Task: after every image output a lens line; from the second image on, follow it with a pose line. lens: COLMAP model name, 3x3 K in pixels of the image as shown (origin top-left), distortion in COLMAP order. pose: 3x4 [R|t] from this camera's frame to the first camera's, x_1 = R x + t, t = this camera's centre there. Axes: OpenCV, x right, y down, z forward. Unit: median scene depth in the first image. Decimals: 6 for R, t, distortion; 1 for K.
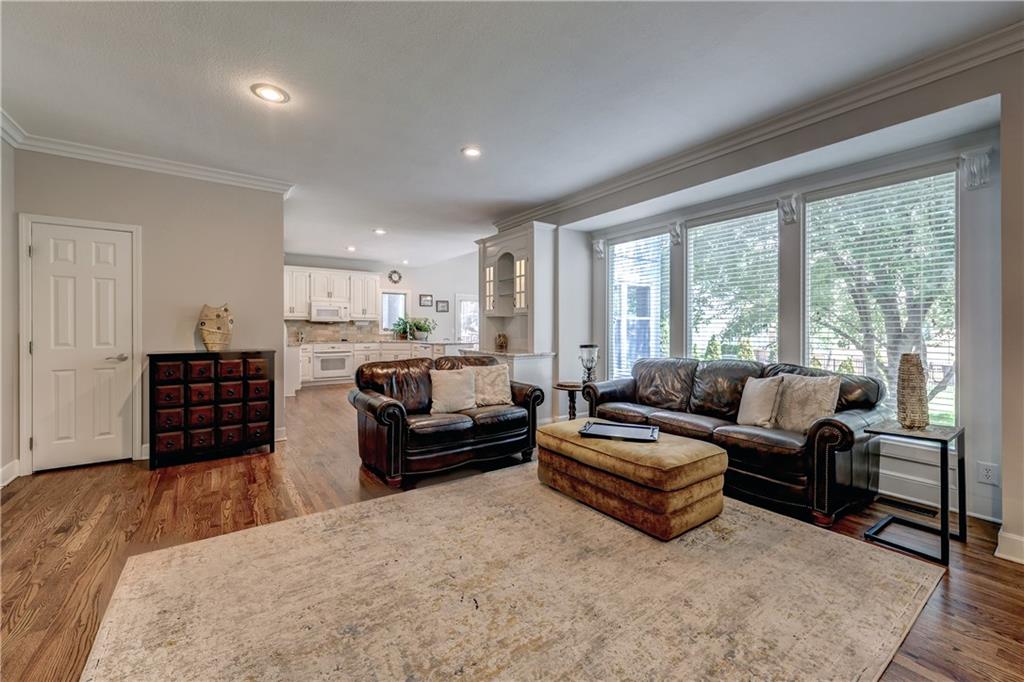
lens RADIAL K [[406.7, 0, 504.3], [0, 406.7, 333.8], [0, 0, 1]] dist [0.011052, -0.000003]
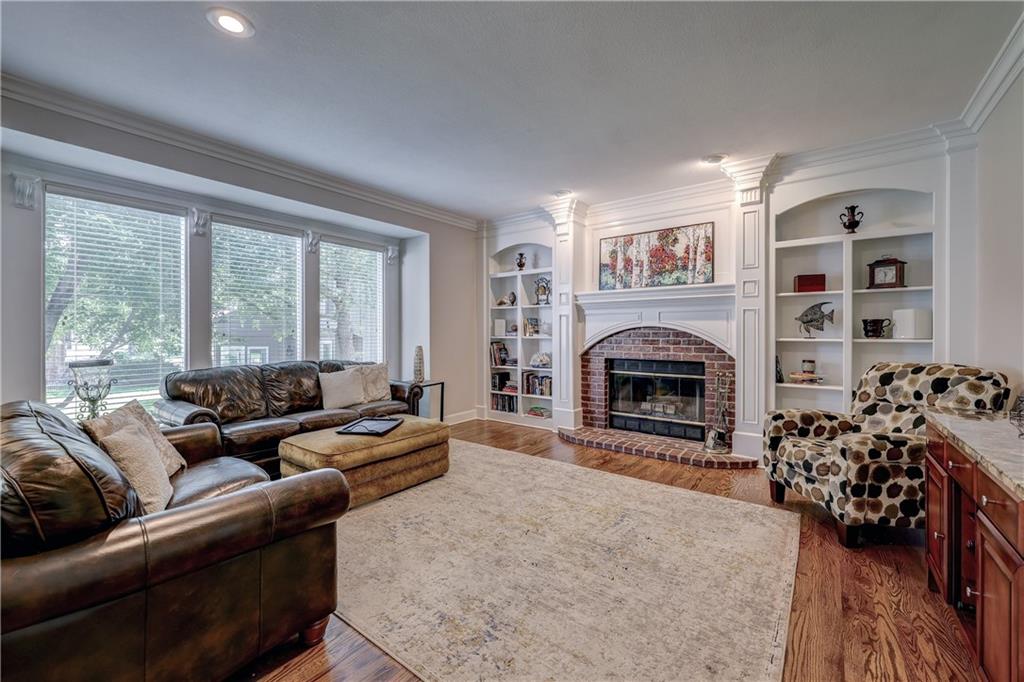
lens RADIAL K [[417.1, 0, 505.5], [0, 417.1, 335.5], [0, 0, 1]] dist [0.000597, 0.000011]
pose [[-0.304520, 0.001354, 0.952505, -1.033281], [0.013349, 0.999907, 0.002847, -0.004604], [-0.952413, 0.013582, -0.304509, 1.131659]]
